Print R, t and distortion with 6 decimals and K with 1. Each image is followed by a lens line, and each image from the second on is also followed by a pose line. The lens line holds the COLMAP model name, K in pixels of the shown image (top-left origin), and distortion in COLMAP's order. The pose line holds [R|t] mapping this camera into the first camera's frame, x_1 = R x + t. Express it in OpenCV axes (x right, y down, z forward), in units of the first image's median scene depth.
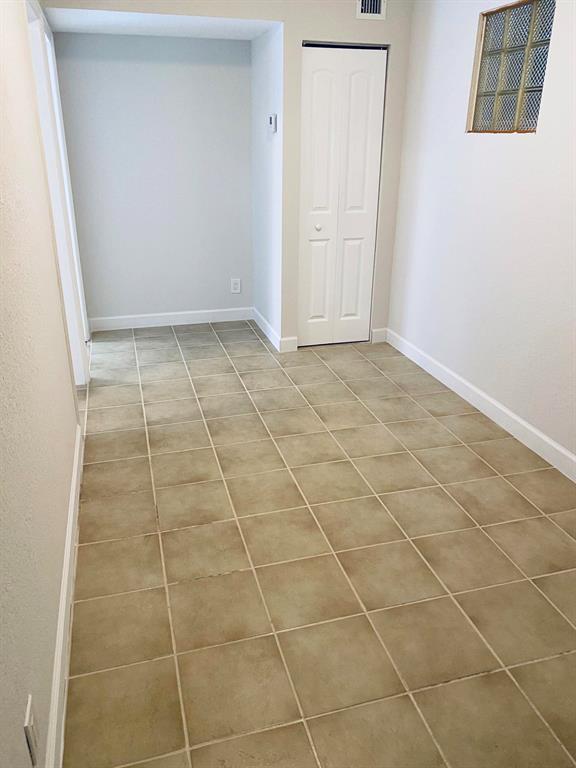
lens RADIAL K [[582.5, 0, 288.0], [0, 582.5, 384.0], [0, 0, 1]] dist [0.006697, 0.000773]
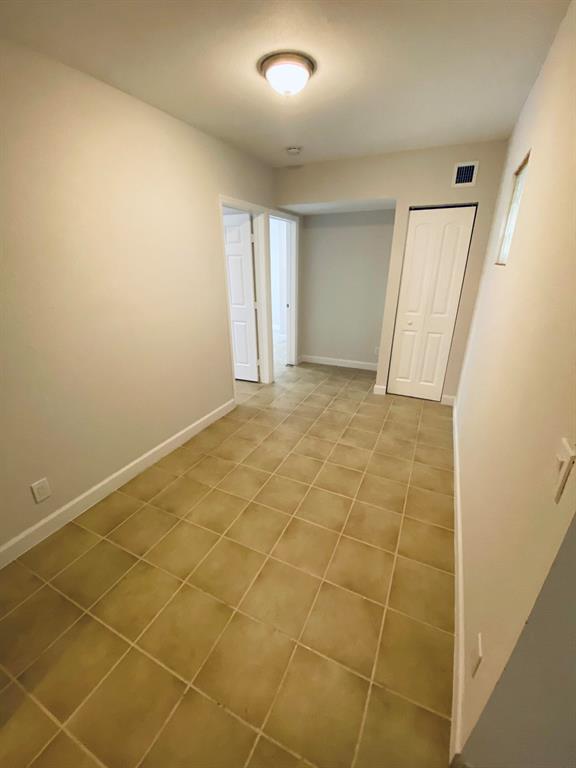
lens RADIAL K [[311.1, 0, 288.0], [0, 311.1, 384.0], [0, 0, 1]] dist [0.000424, -0.000161]
pose [[0.752026, 0.235349, -0.615685, 0.407156], [-0.253157, 0.965571, 0.059878, -0.085109], [0.608579, 0.110835, 0.785714, 0.177535]]
